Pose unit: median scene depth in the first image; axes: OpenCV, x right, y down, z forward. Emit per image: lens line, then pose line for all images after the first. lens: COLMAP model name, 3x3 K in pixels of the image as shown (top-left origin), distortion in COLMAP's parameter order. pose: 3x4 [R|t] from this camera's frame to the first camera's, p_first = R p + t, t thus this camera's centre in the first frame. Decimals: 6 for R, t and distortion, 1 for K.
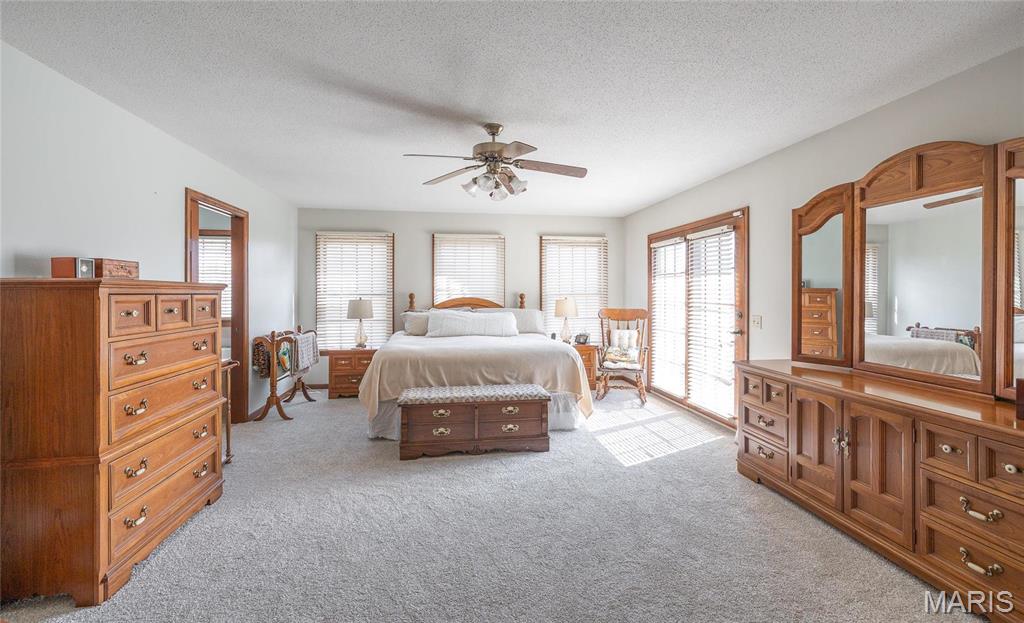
lens RADIAL K [[432.5, 0, 512.8], [0, 432.5, 288.7], [0, 0, 1]] dist [0.001462, 0.000166]
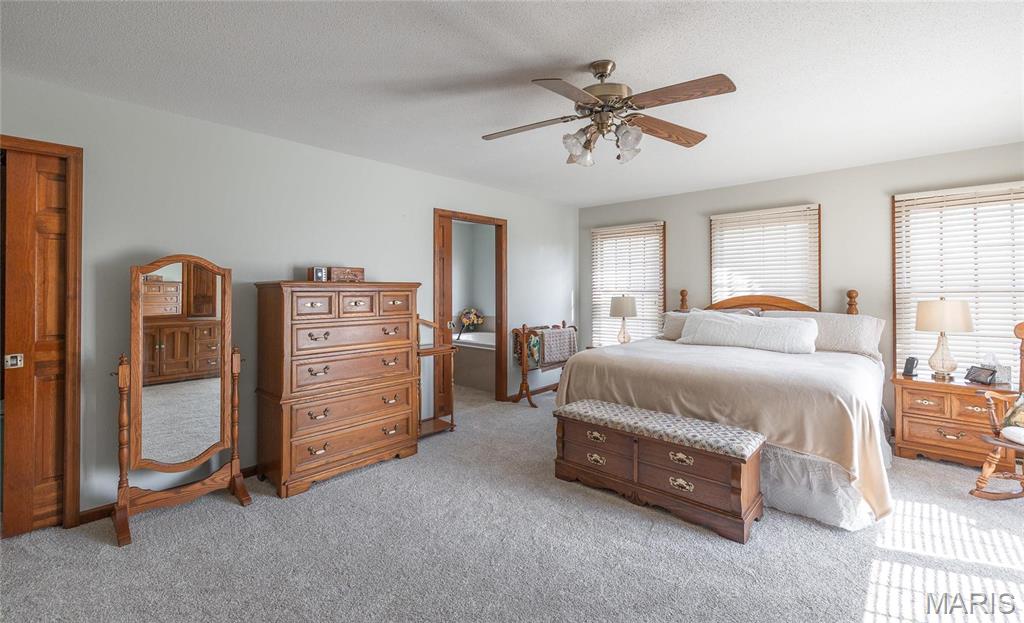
lens RADIAL K [[433.8, 0, 511.4], [0, 433.8, 283.6], [0, 0, 1]] dist [0.002885, 0.000626]
pose [[0.623686, -0.012228, -0.781579, 0.328675], [0.009904, 0.999921, -0.007741, 0.002427], [0.781612, -0.002913, 0.623758, 0.310974]]
